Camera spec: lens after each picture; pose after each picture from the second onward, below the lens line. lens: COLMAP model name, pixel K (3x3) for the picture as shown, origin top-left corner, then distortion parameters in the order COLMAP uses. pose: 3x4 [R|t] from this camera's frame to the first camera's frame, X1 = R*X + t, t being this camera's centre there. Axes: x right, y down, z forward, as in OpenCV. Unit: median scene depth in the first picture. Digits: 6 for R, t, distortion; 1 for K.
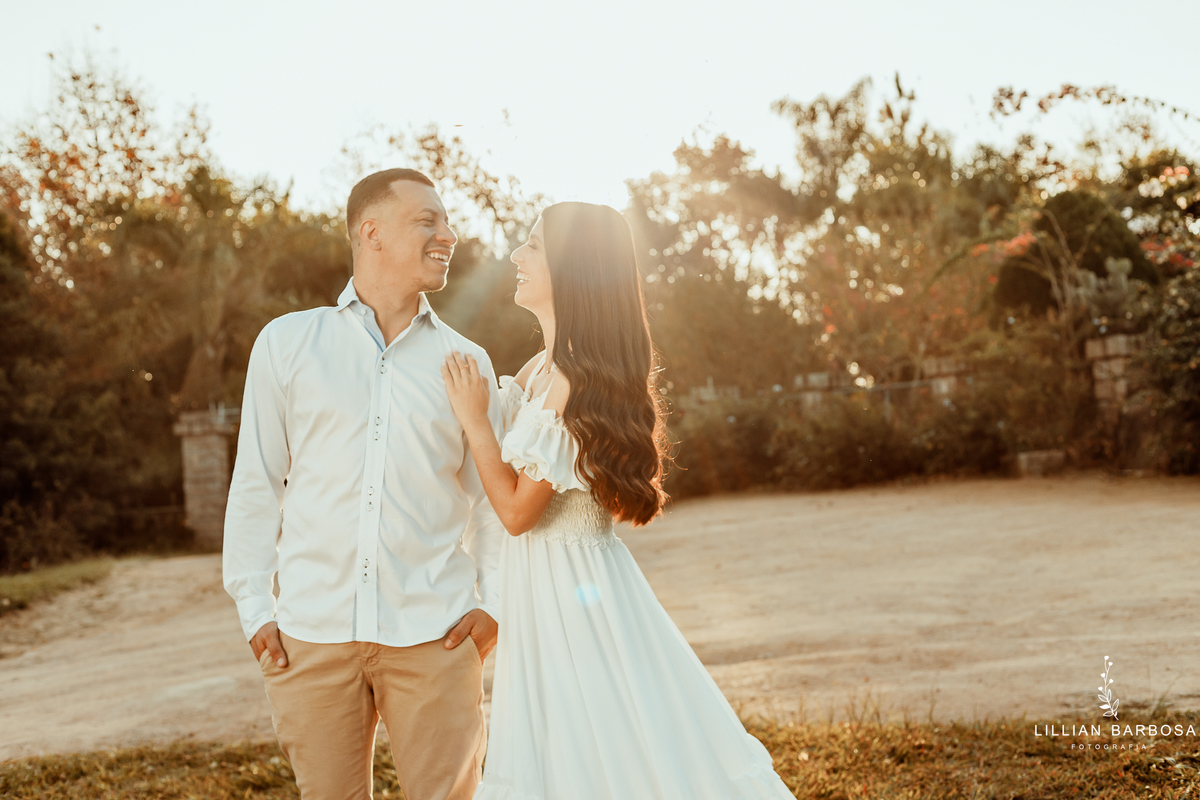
lens RADIAL K [[1789.9, 0, 600.0], [0, 1789.9, 400.0], [0, 0, 1]] dist [-0.129350, -0.027210]
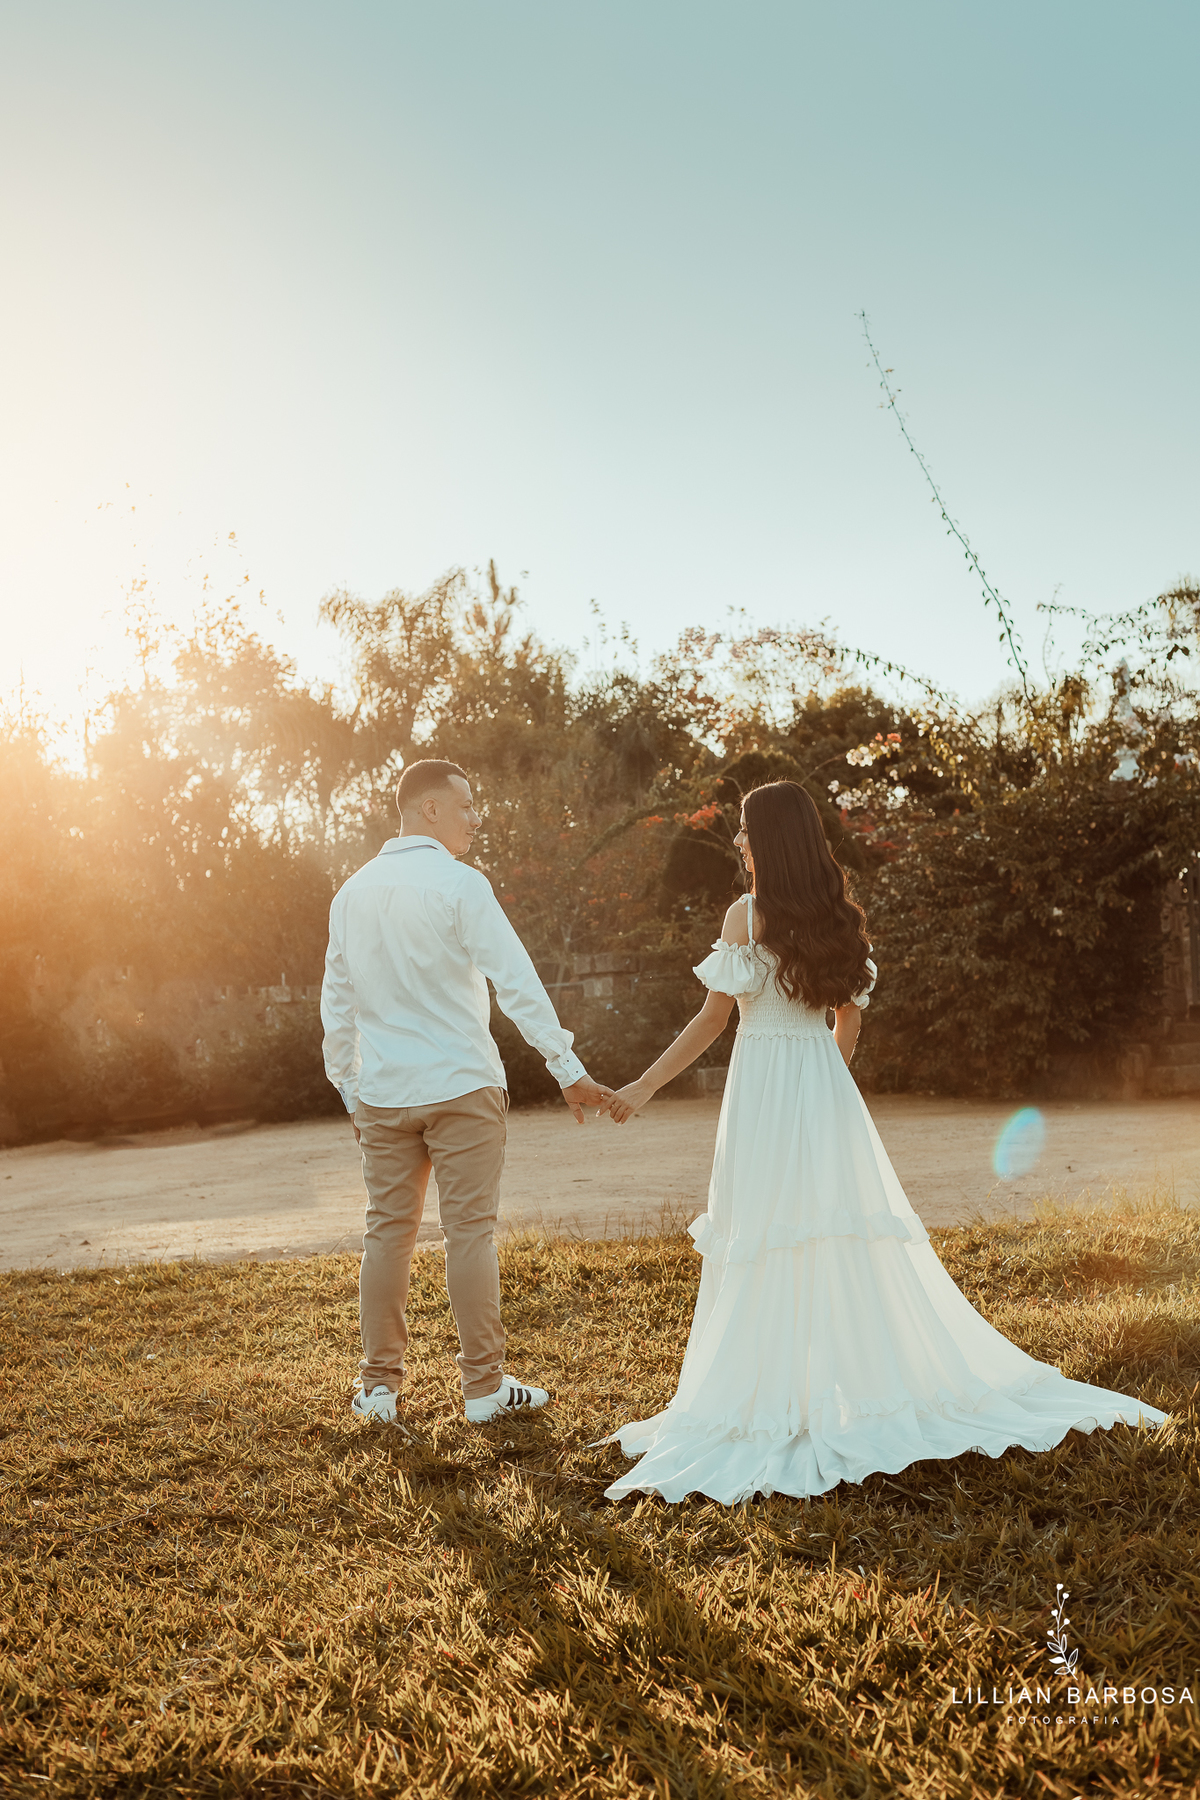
lens RADIAL K [[2699.0, 0, 610.4], [0, 2699.0, 924.5], [0, 0, 1]] dist [-0.110053, -0.879672]
pose [[0.973935, 0.031491, 0.224629, -0.080927], [-0.022915, 0.998909, -0.040683, 0.013795], [-0.225665, 0.034475, 0.973595, -0.201689]]
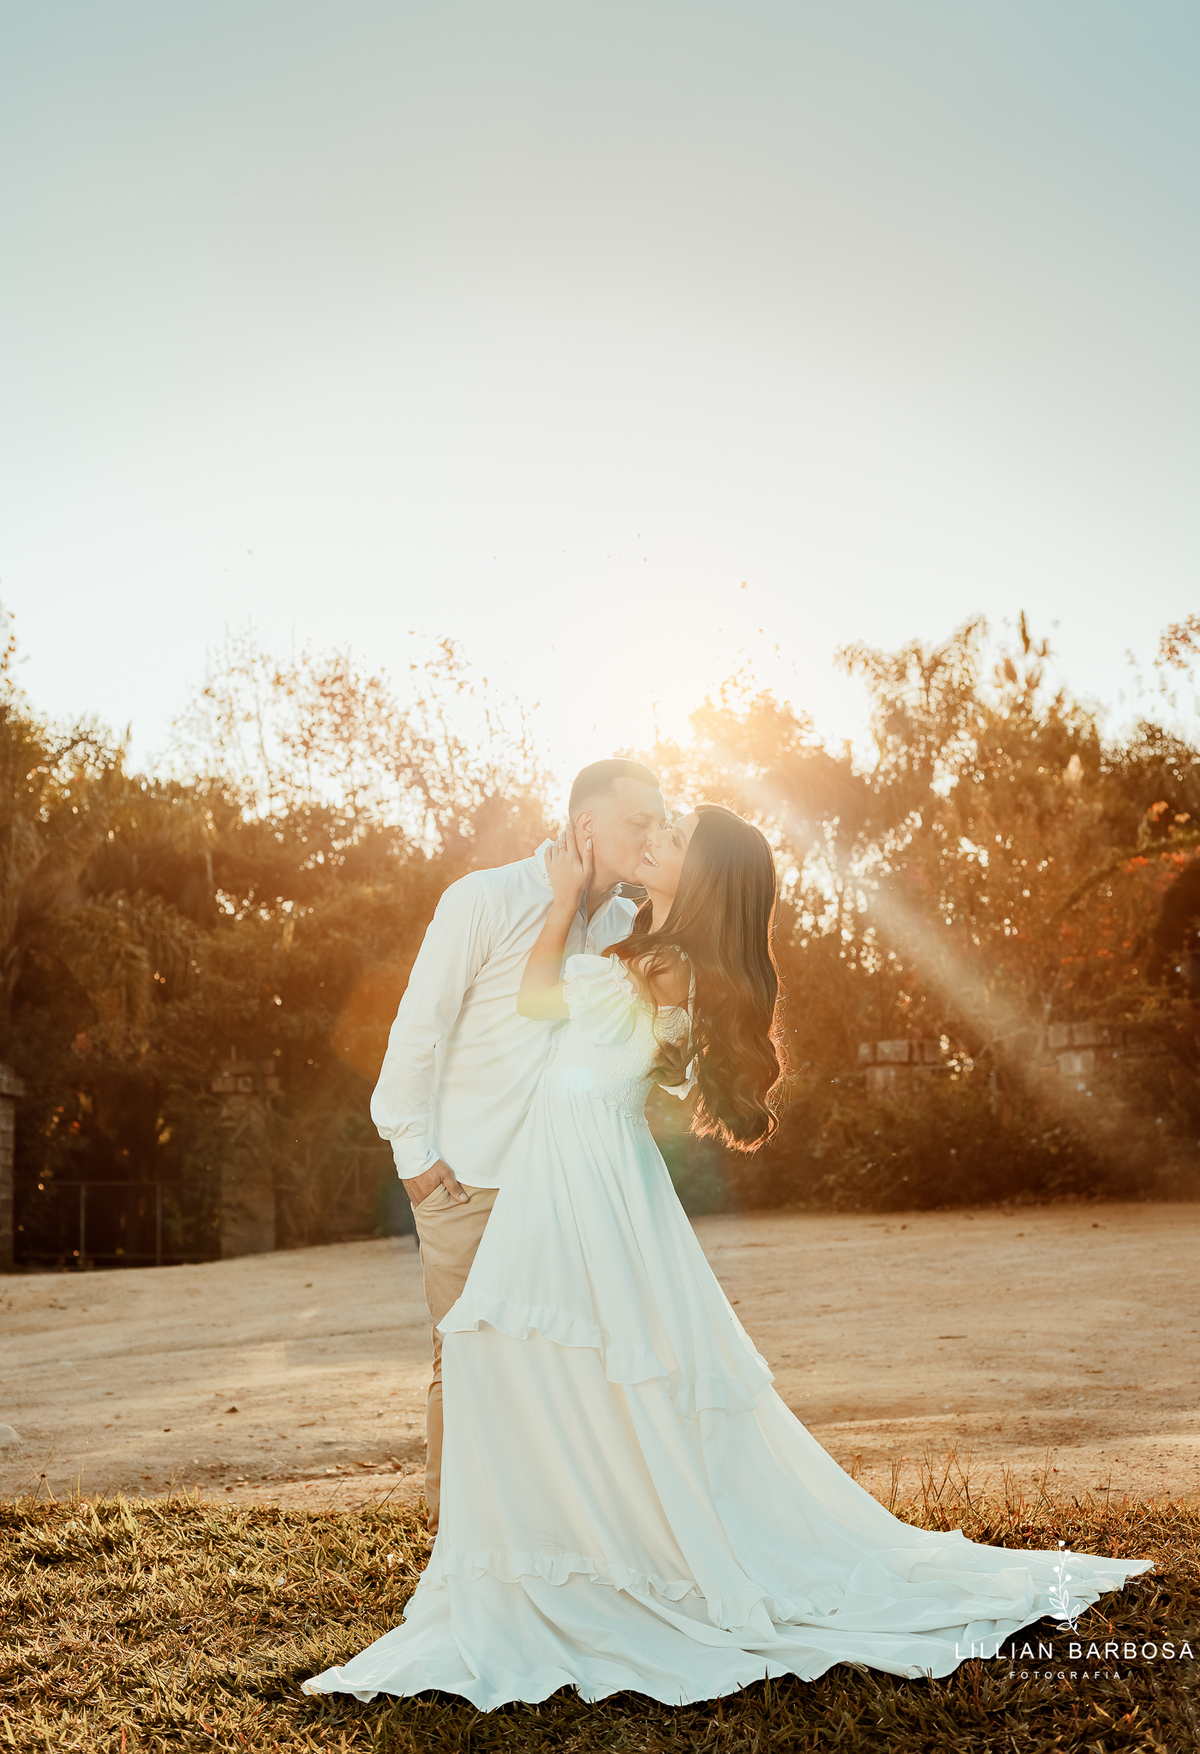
lens RADIAL K [[2651.9, 0, 600.0], [0, 2651.9, 877.0], [0, 0, 1]] dist [-0.173426, -0.016112]
pose [[0.999066, 0.042279, 0.008921, -0.000446], [-0.041448, 0.996035, -0.078714, 0.008153], [-0.012214, 0.078271, 0.996857, -0.002890]]
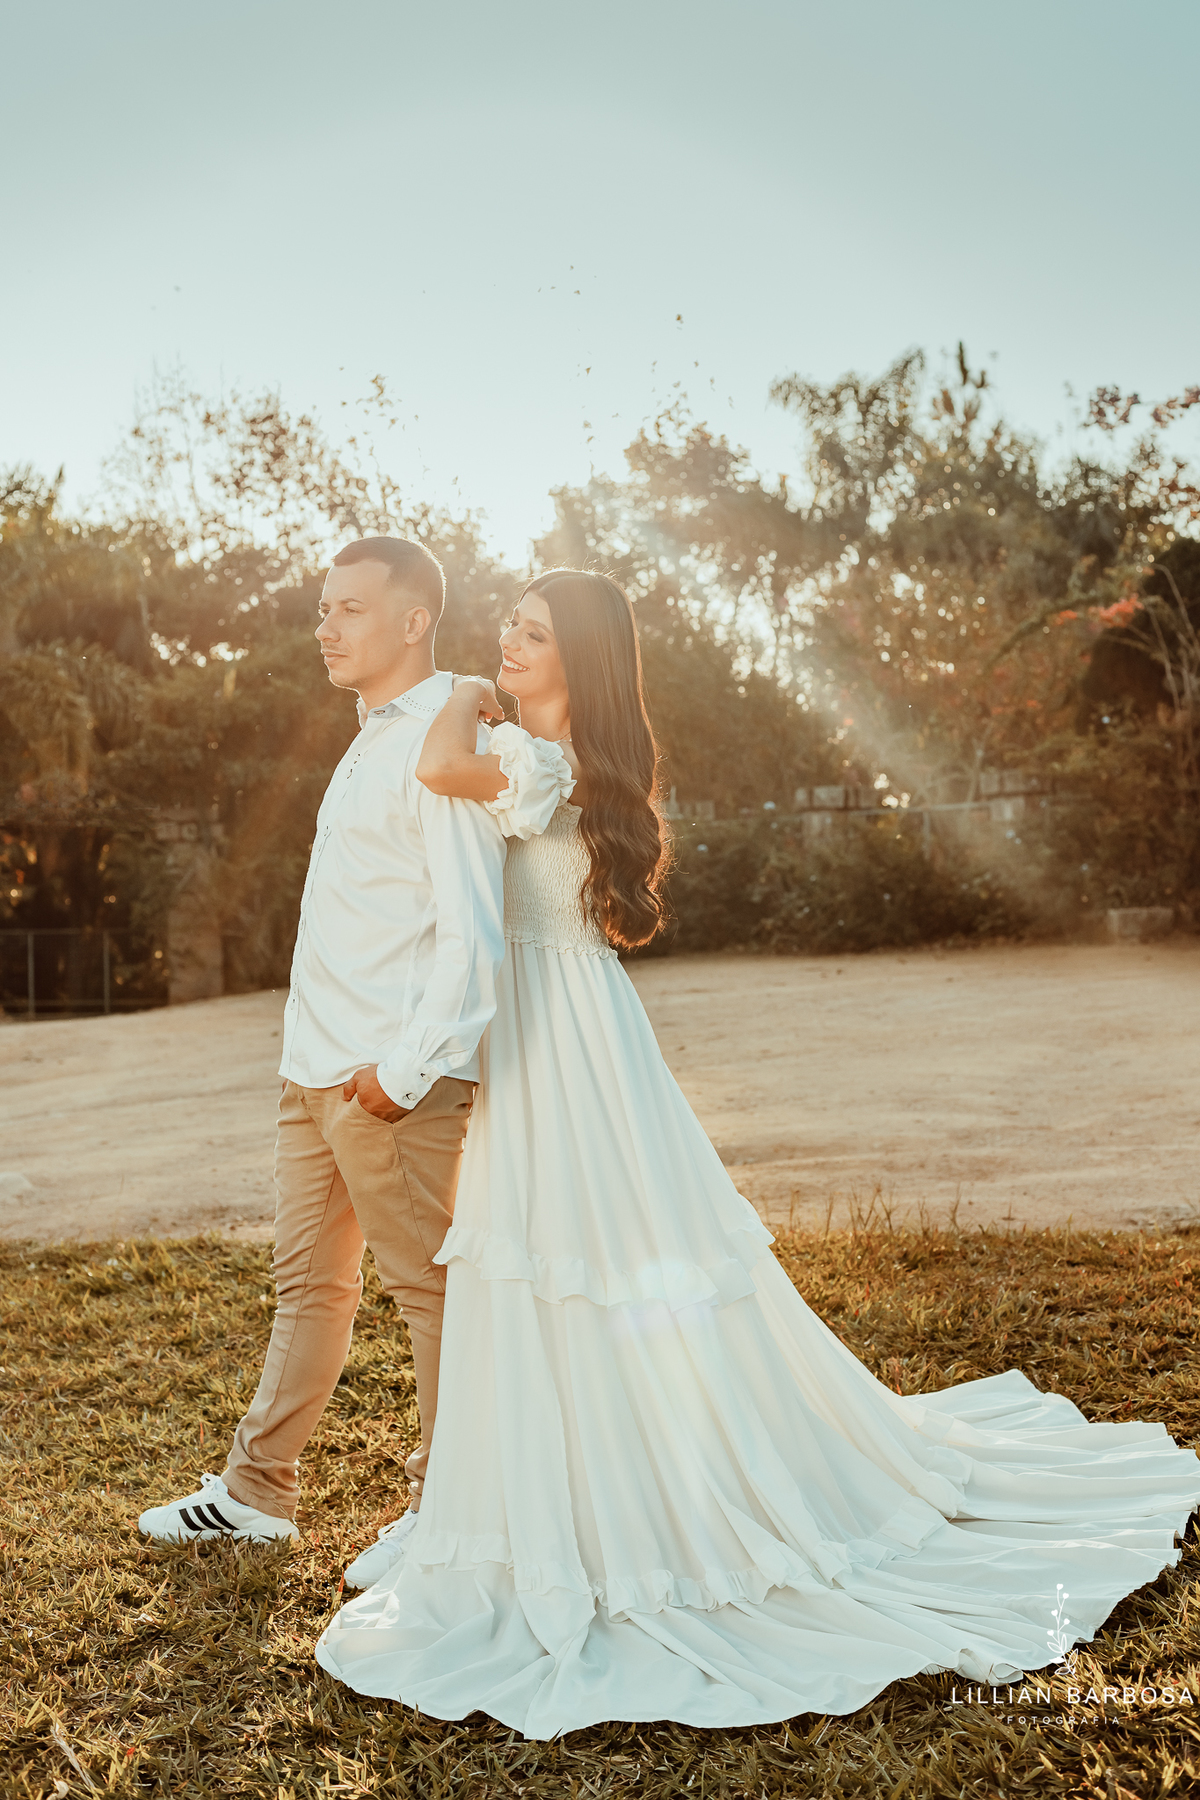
lens RADIAL K [[2699.0, 0, 610.4], [0, 2699.0, 924.5], [0, 0, 1]] dist [-0.110053, -0.879672]
pose [[0.998648, 0.030383, 0.042169, -0.006017], [-0.032019, 0.998739, 0.038677, 0.001156], [-0.040940, -0.039975, 0.998362, -0.051017]]
